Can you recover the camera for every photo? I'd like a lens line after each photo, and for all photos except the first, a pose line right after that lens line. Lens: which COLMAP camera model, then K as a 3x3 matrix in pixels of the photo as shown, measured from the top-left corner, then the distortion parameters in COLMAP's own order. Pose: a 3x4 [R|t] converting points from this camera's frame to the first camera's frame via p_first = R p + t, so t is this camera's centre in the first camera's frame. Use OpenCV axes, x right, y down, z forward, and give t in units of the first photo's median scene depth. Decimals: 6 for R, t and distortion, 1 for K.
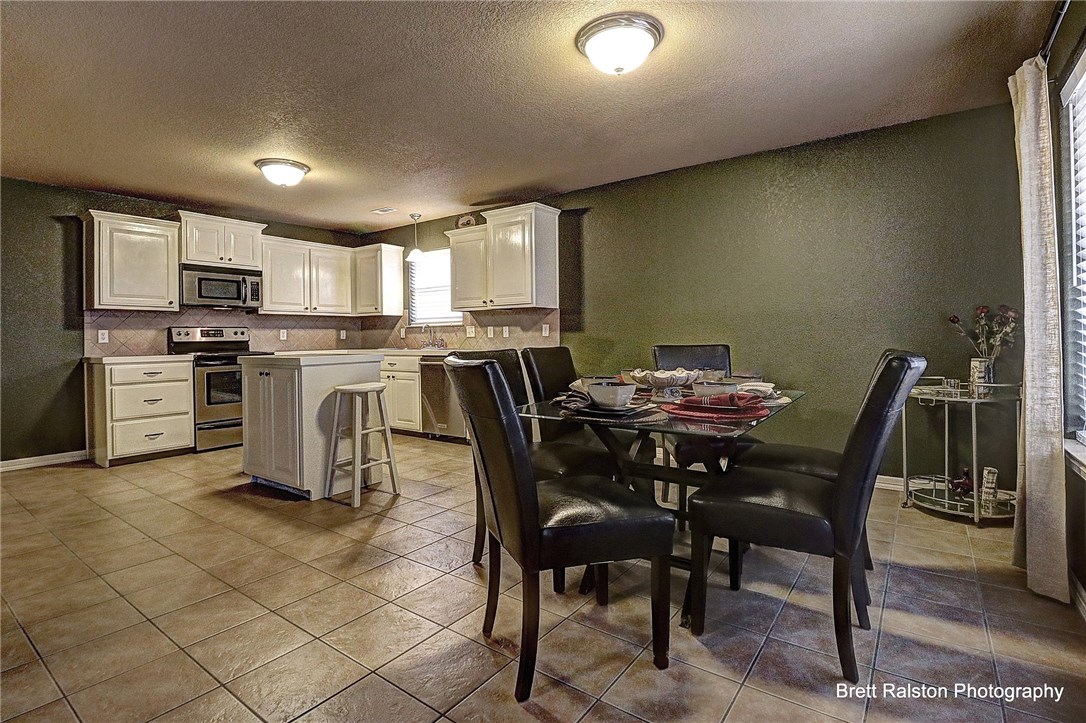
lens RADIAL K [[525.2, 0, 523.1], [0, 525.2, 339.6], [0, 0, 1]] dist [0.013851, -0.016668]
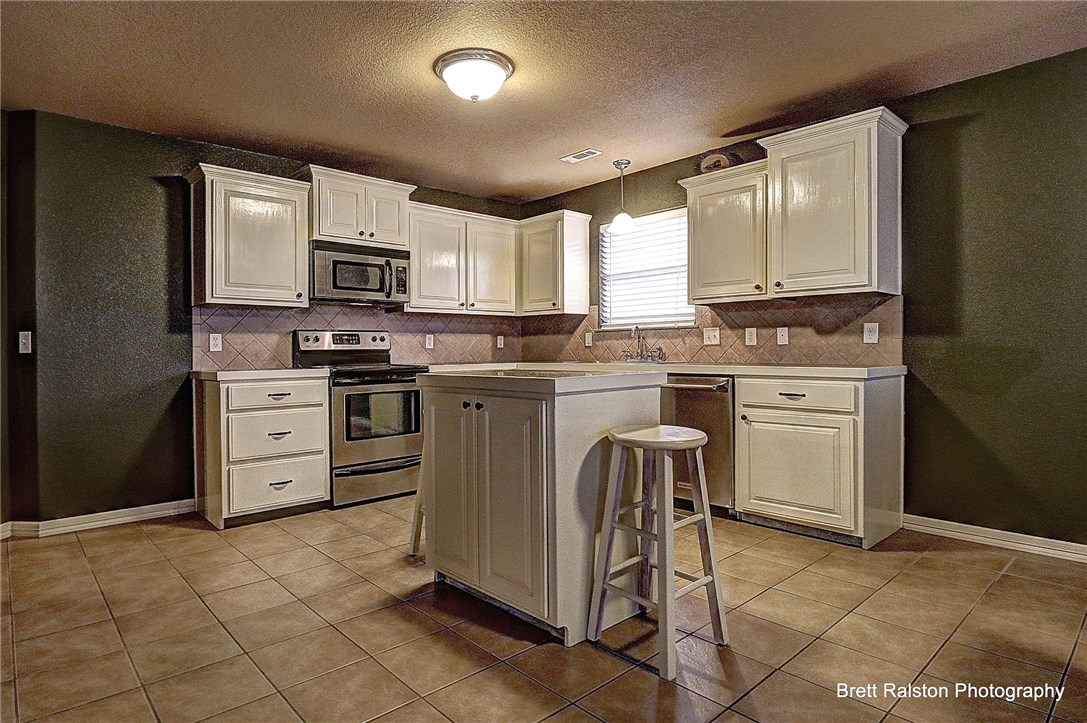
lens RADIAL K [[591.1, 0, 500.3], [0, 591.1, 352.8], [0, 0, 1]] dist [0.002350, -0.000445]
pose [[0.978384, 0.003842, -0.206761, -0.224624], [-0.003231, 0.999989, 0.003292, 0.004030], [0.206771, -0.002553, 0.978386, 0.259213]]
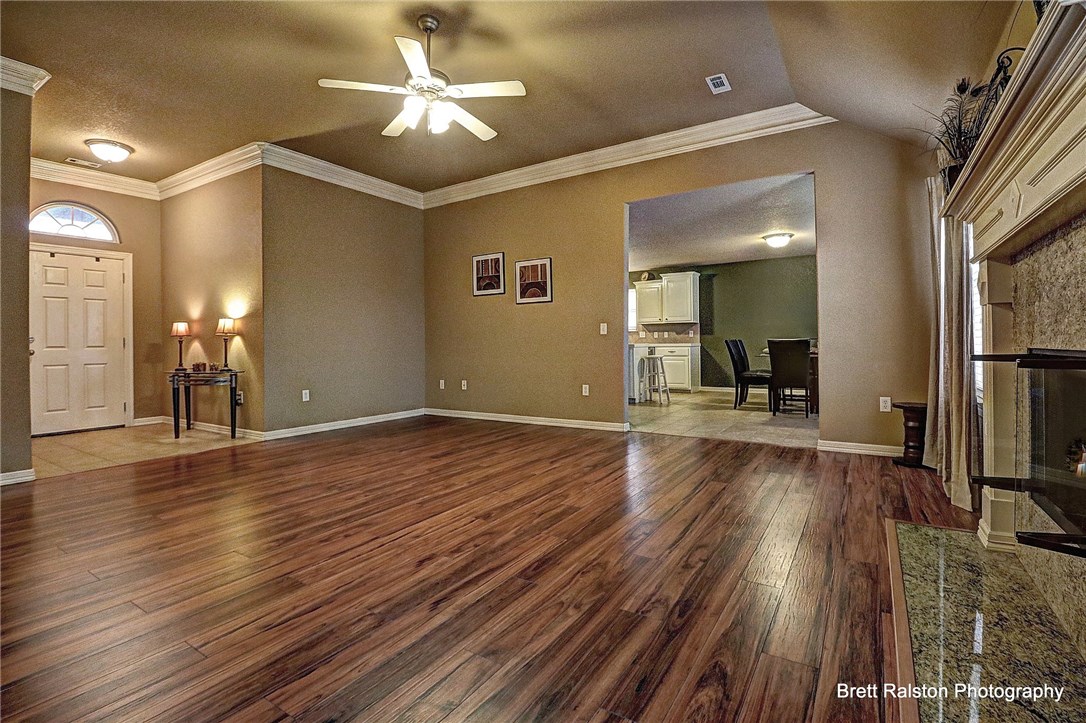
lens RADIAL K [[504.1, 0, 544.8], [0, 504.1, 342.3], [0, 0, 1]] dist [0.003360, -0.014029]
pose [[0.996352, 0.001991, 0.085314, -0.660024], [-0.001137, 0.999949, -0.010048, 0.033483], [-0.085329, 0.009914, 0.996303, -0.832202]]
